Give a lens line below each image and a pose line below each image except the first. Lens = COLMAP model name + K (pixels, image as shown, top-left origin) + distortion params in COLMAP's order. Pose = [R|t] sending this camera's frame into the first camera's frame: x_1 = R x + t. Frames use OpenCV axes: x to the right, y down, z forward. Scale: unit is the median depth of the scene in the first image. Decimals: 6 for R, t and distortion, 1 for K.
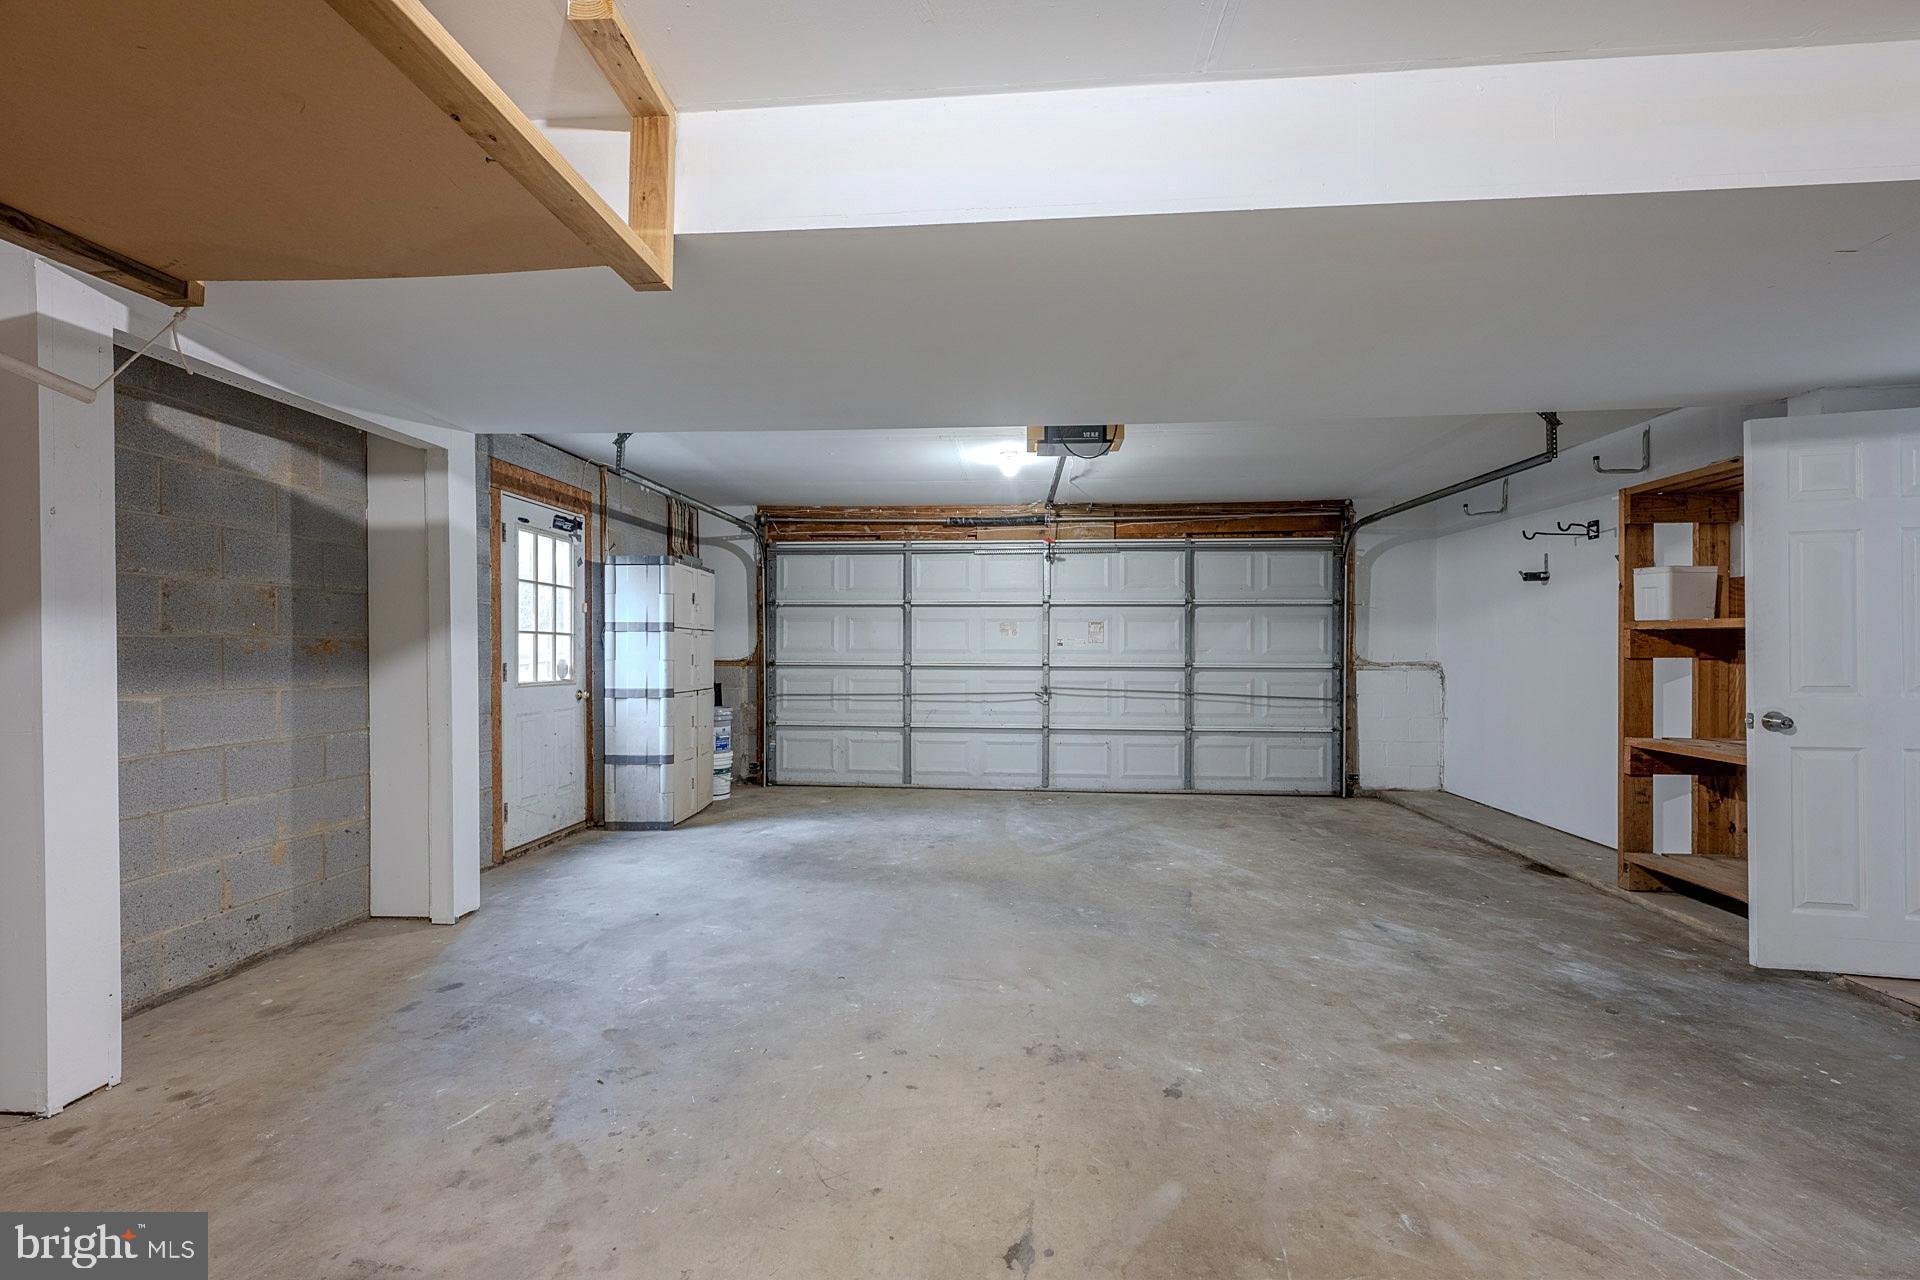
lens RADIAL K [[755.8, 0, 957.4], [0, 755.8, 647.3], [0, 0, 1]] dist [0.001663, -0.000062]
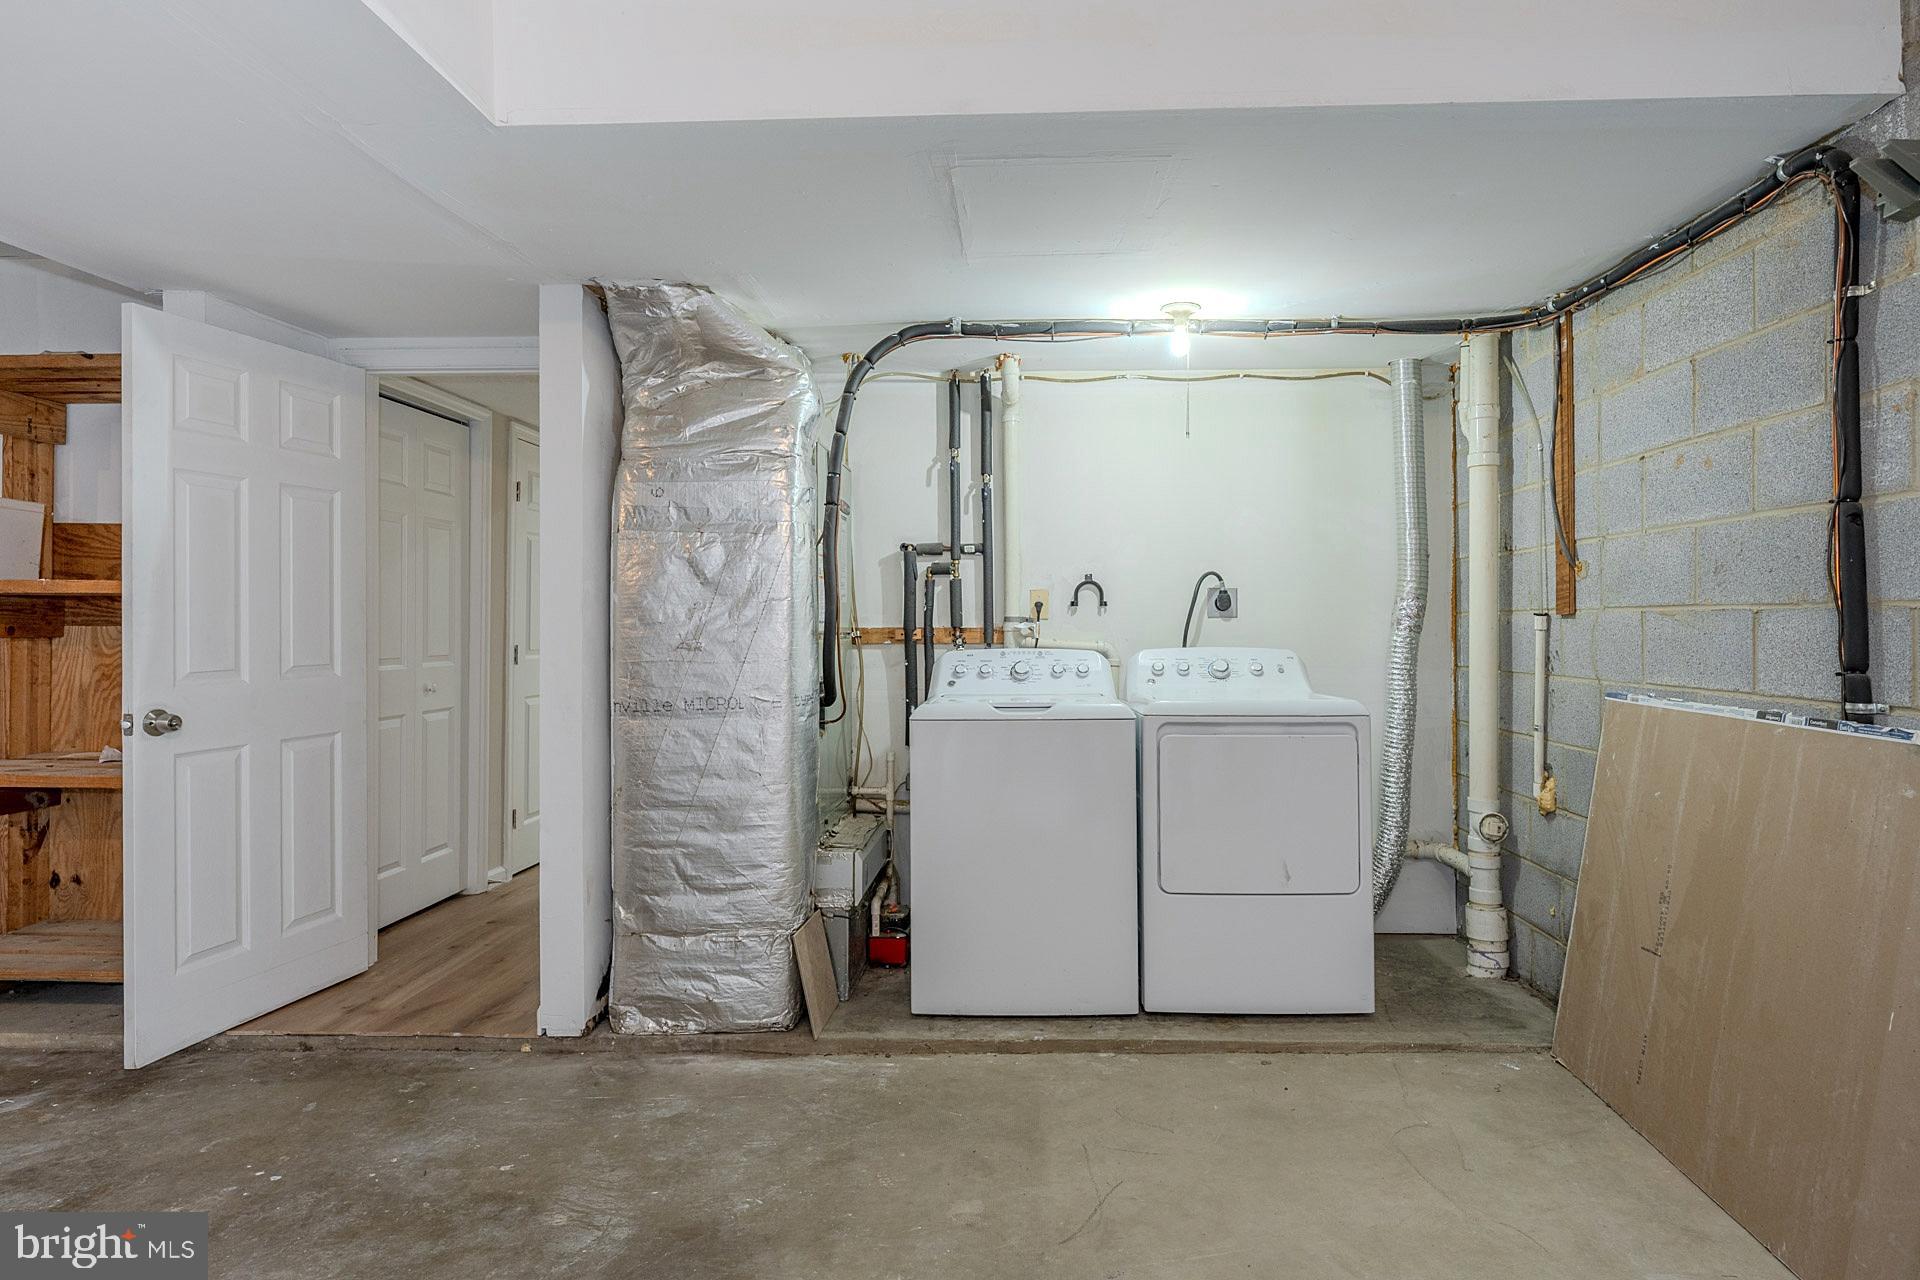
lens RADIAL K [[1009.8, 0, 994.9], [0, 1009.8, 611.6], [0, 0, 1]] dist [0.004925, -0.001269]
pose [[-0.049865, 0.011361, 0.998691, 0.057169], [0.000060, 0.999935, -0.011372, 0.001955], [-0.998756, -0.000507, -0.049862, 0.238872]]
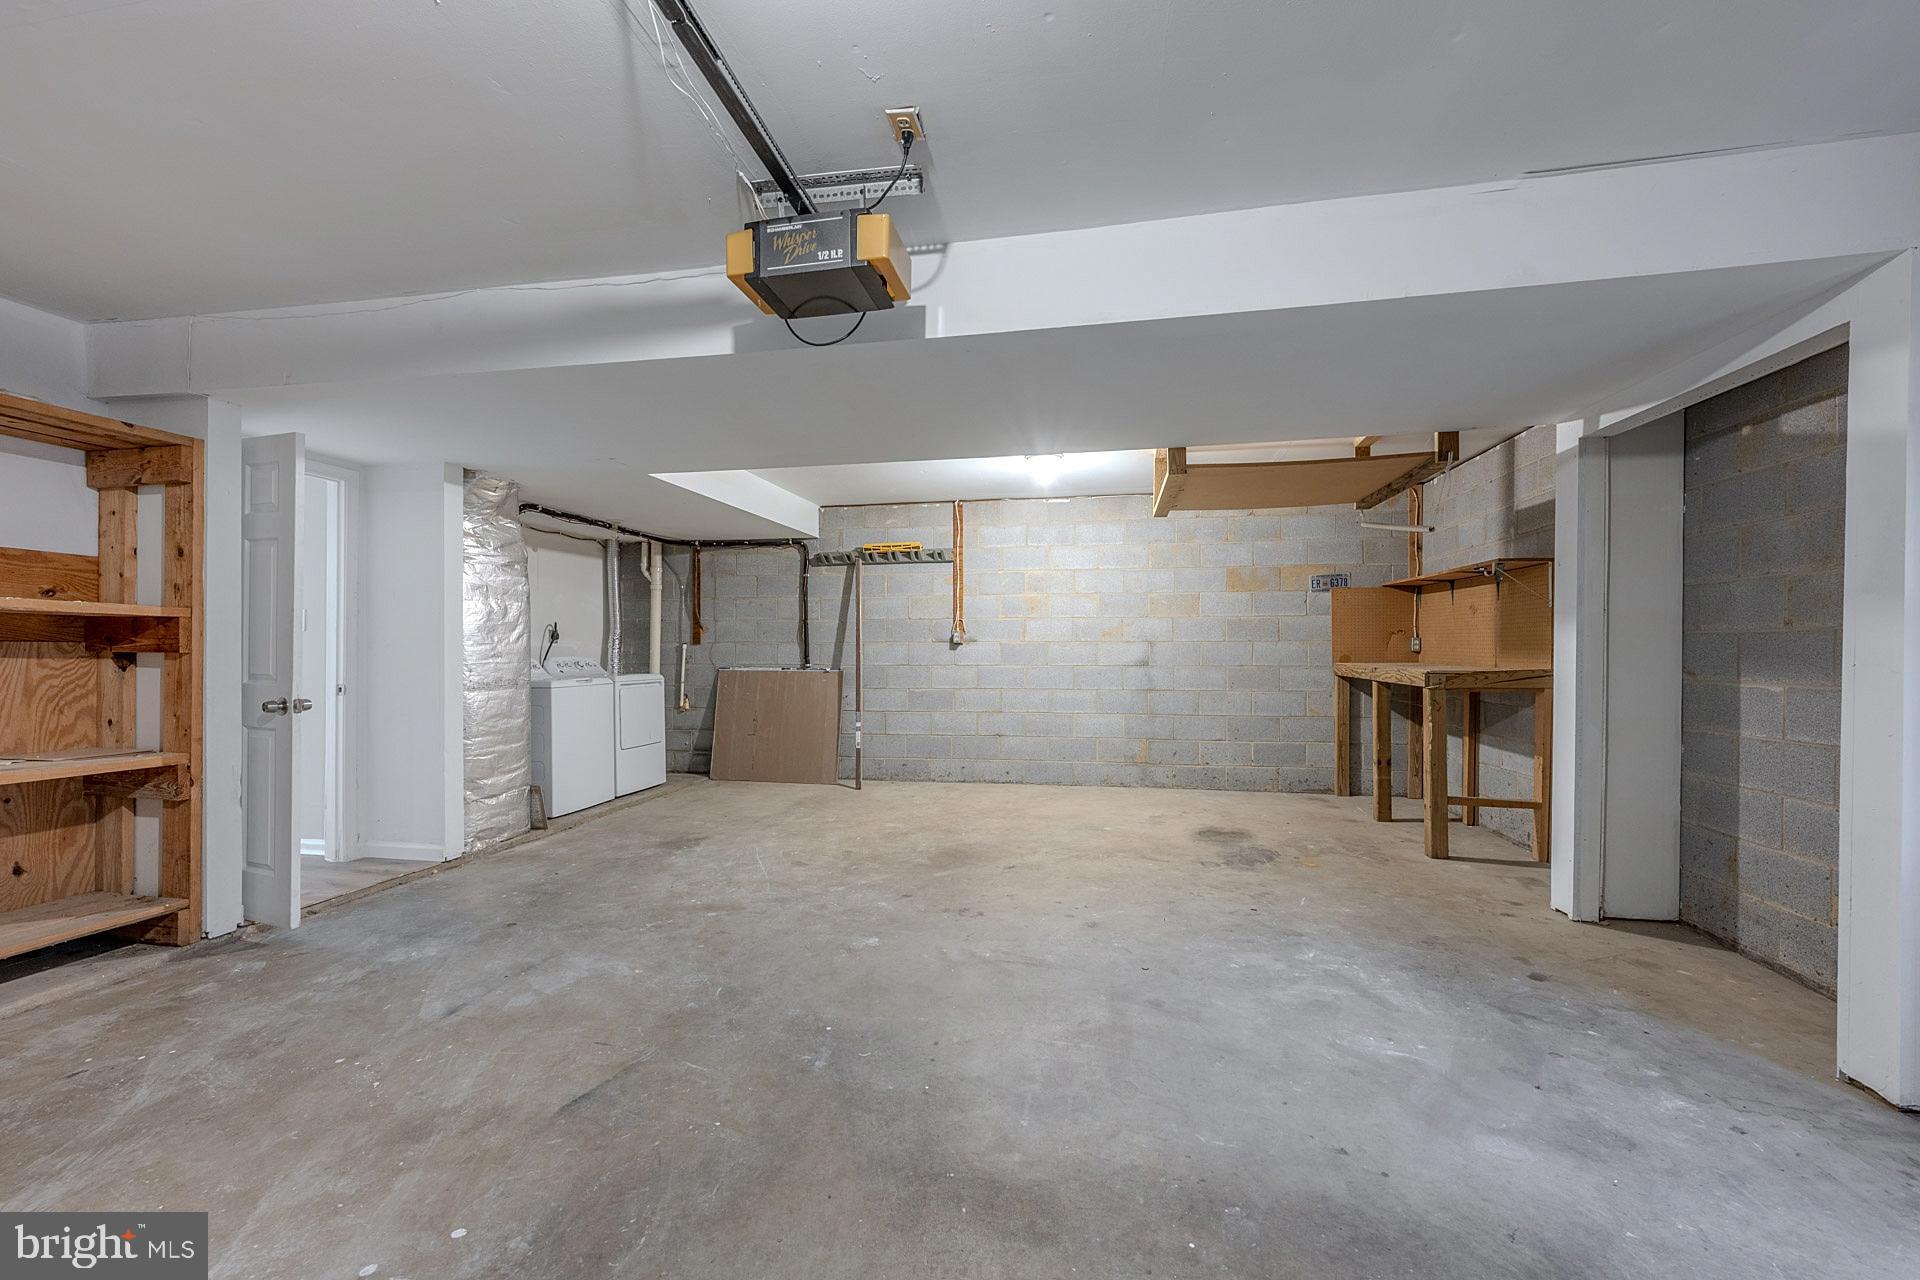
lens RADIAL K [[755.8, 0, 907.8], [0, 755.8, 651.9], [0, 0, 1]] dist [0.001663, -0.000062]
pose [[-0.984904, -0.002744, 0.173077, -0.014598], [-0.002788, 0.999996, -0.000009, 0.016804], [-0.173076, -0.000491, -0.984908, 1.939672]]
